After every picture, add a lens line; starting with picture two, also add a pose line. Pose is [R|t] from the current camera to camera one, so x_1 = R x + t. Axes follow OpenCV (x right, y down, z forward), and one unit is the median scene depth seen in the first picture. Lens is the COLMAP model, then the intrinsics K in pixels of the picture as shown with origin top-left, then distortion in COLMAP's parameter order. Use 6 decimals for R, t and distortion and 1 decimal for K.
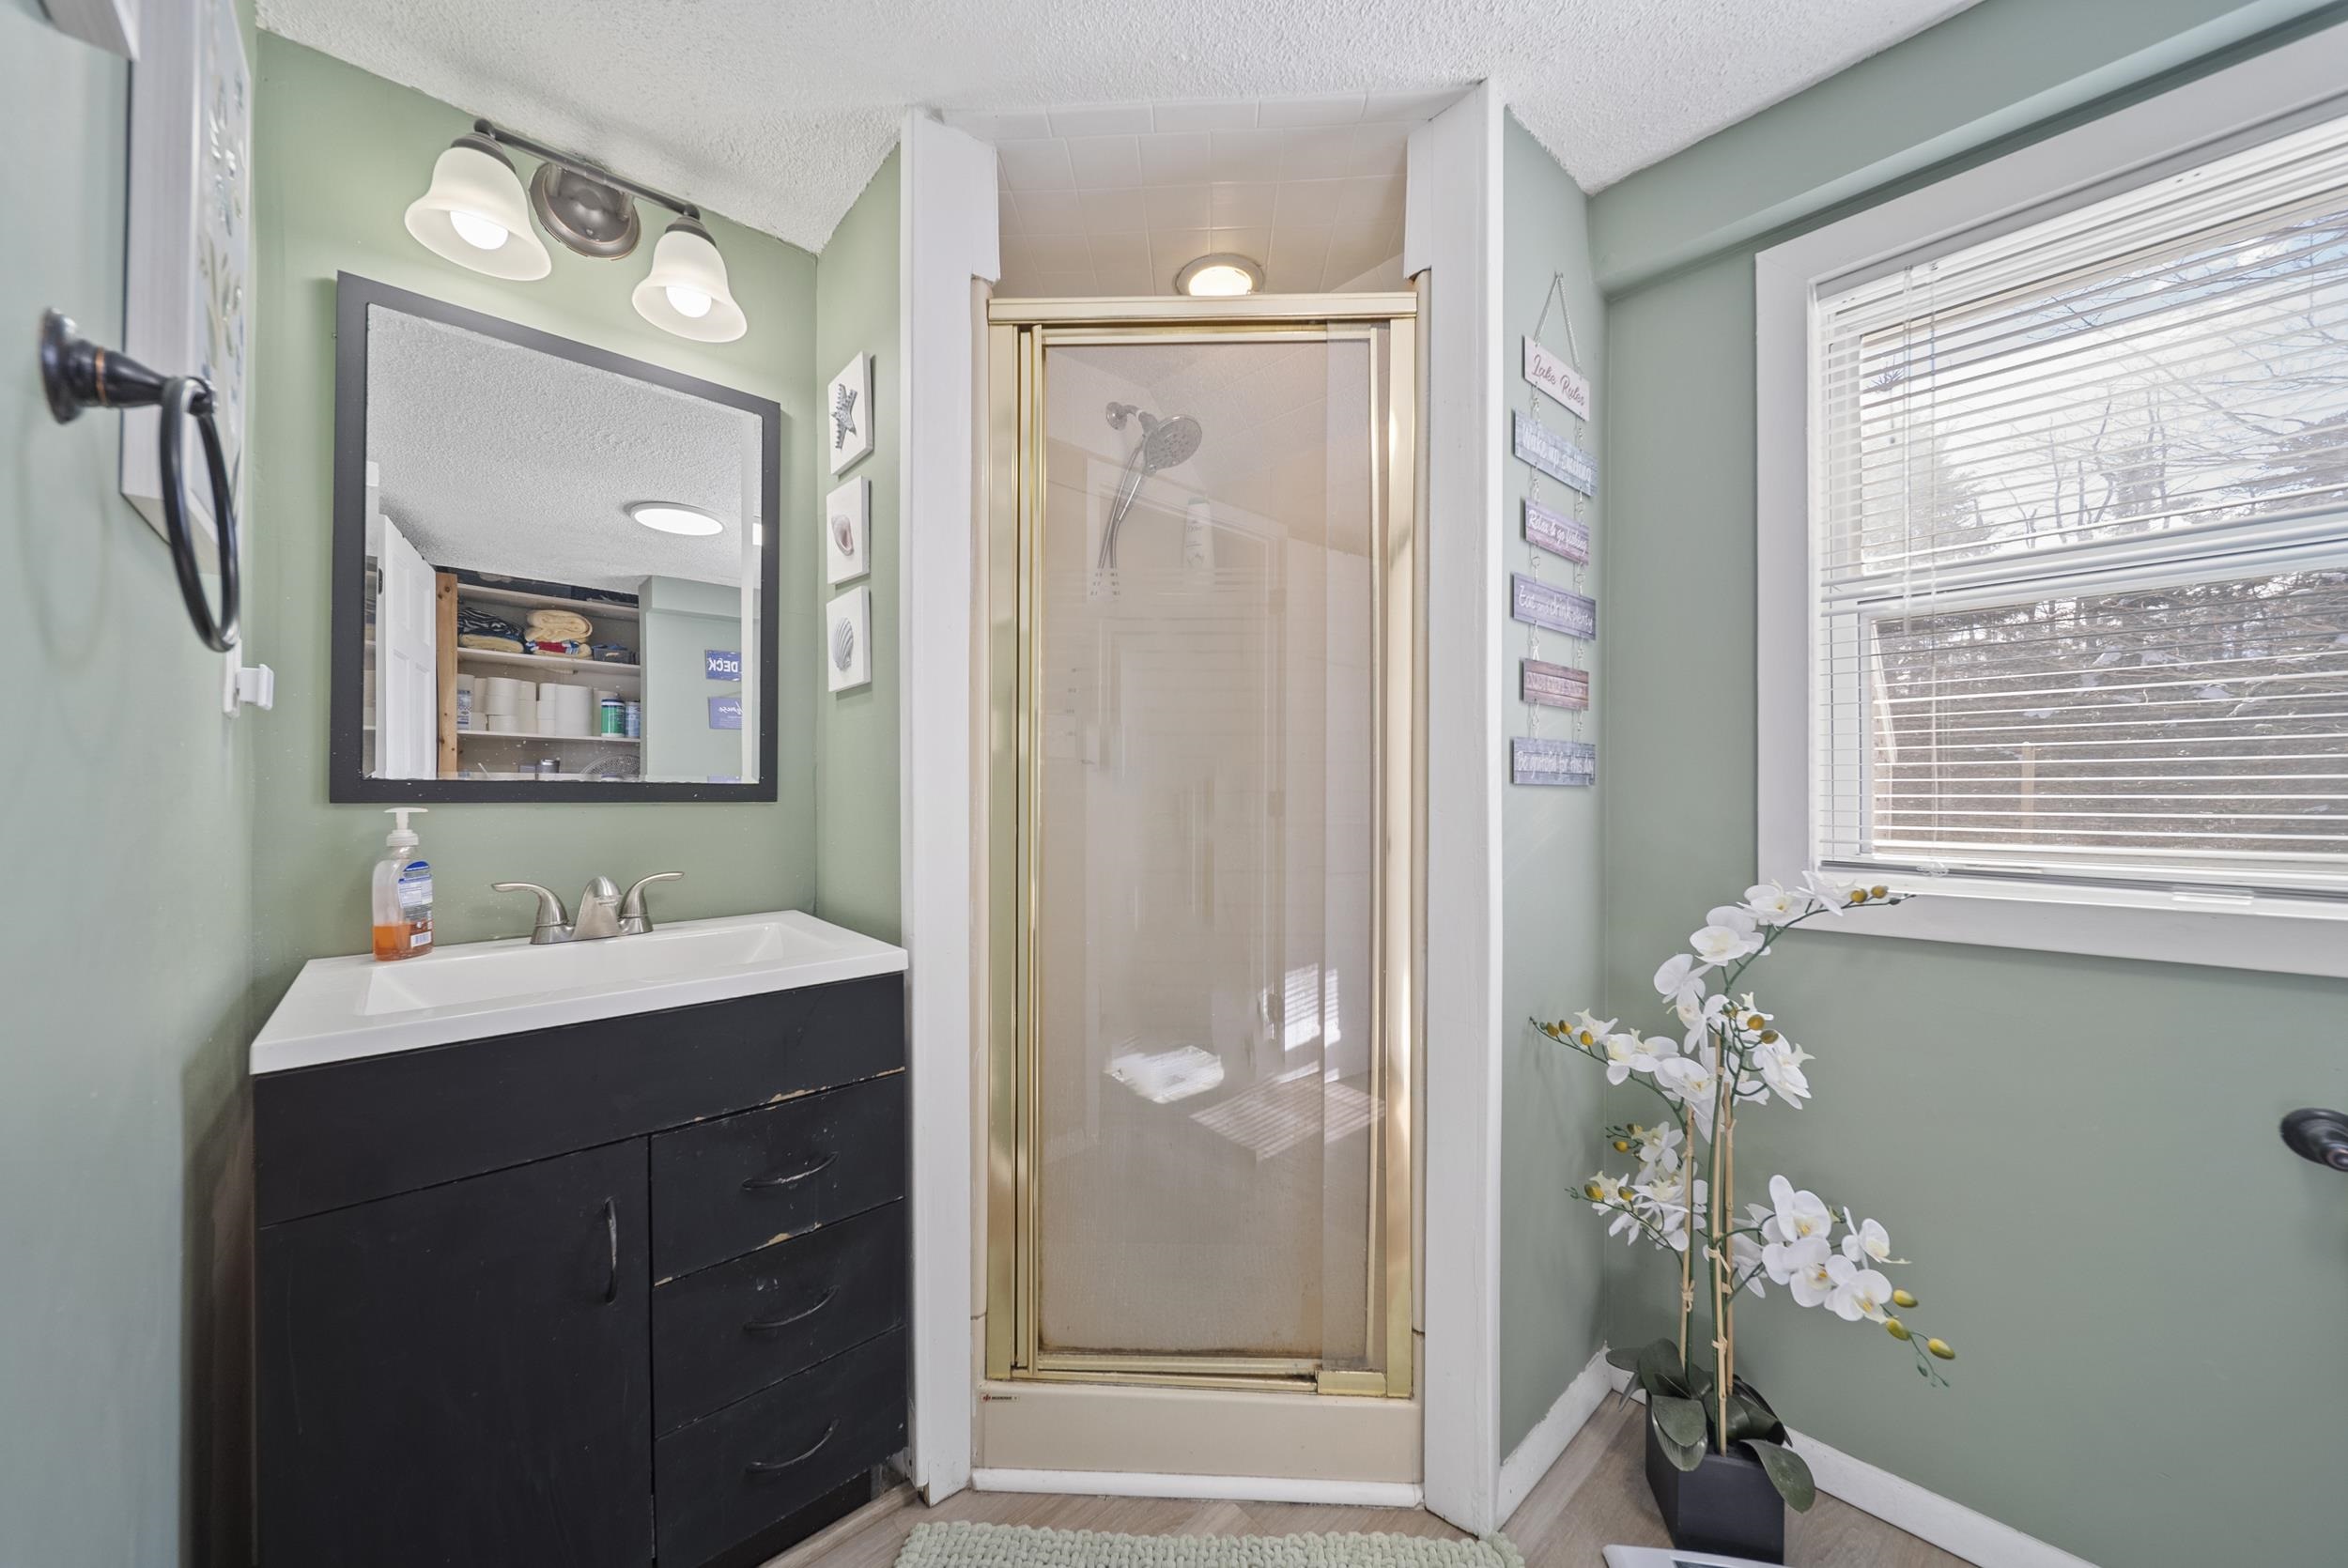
lens RADIAL K [[833.6, 0, 1172.9], [0, 833.6, 789.9], [0, 0, 1]] dist [0.000730, -0.001737]
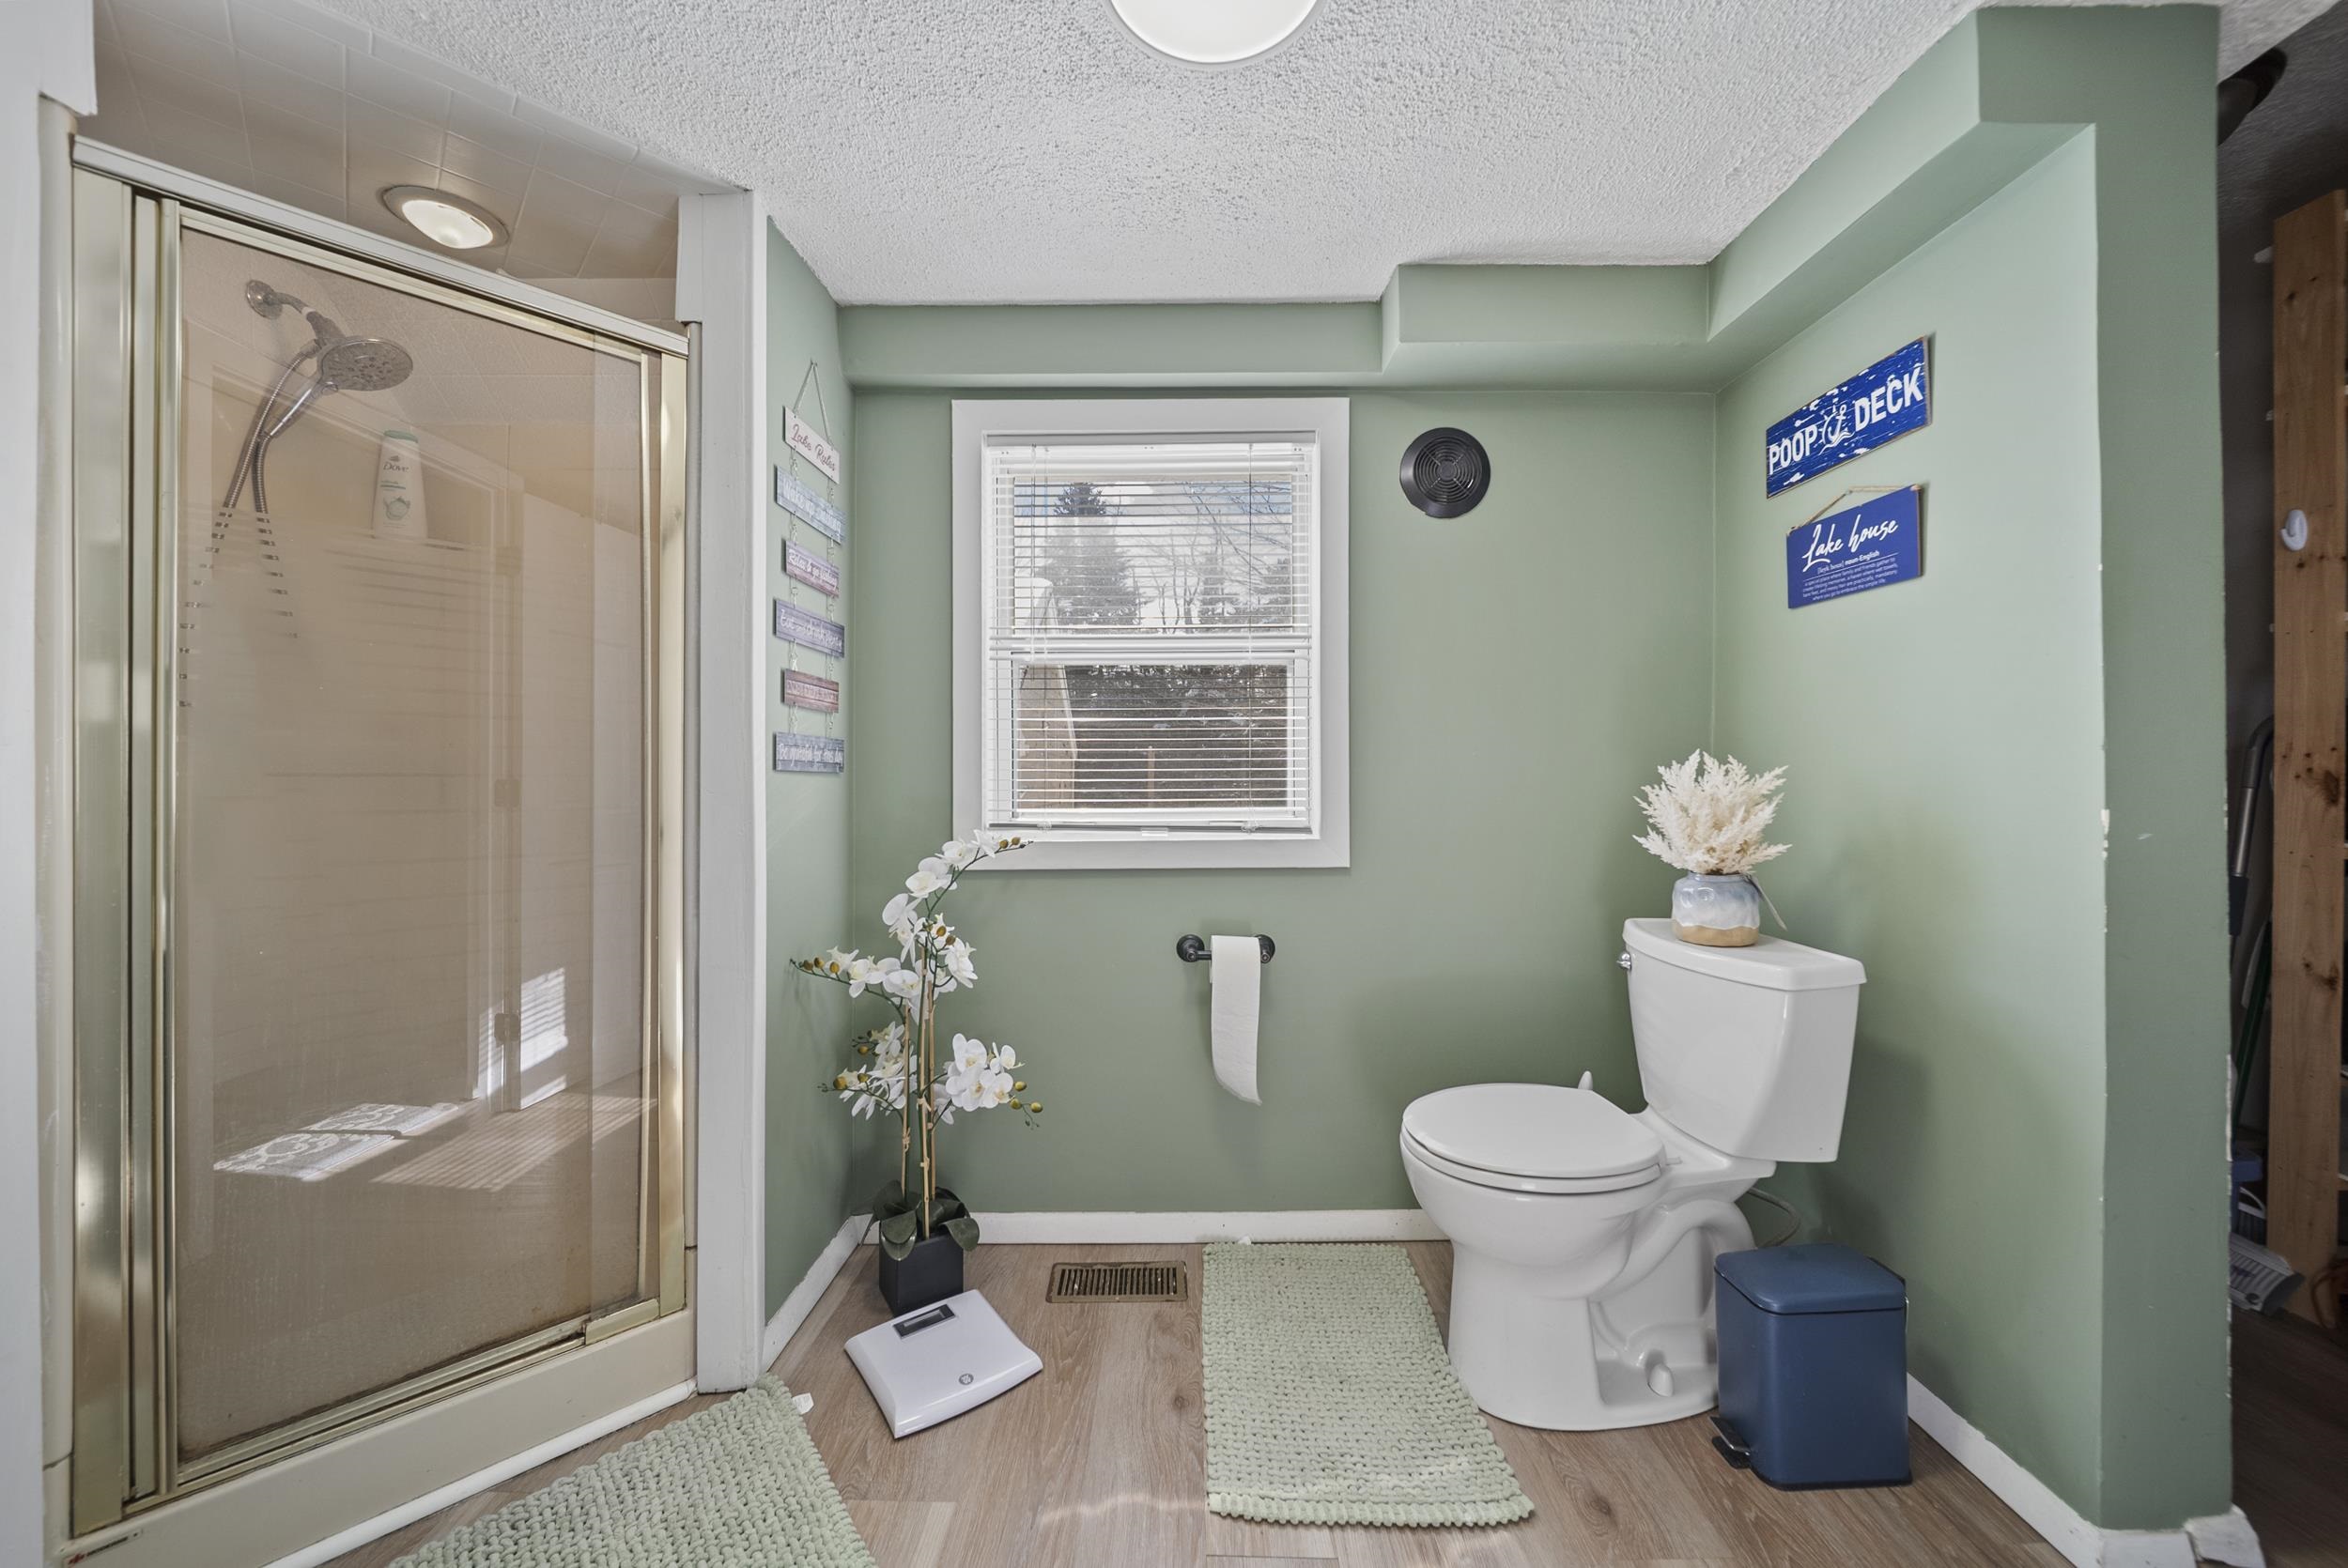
lens RADIAL K [[833.6, 0, 1176.2], [0, 833.6, 782.6], [0, 0, 1]] dist [0.000730, -0.001737]
pose [[0.683439, -0.002343, 0.730004, -0.083976], [-0.001234, 0.999990, 0.004365, 0.004521], [-0.730007, -0.003884, 0.683429, -0.265447]]
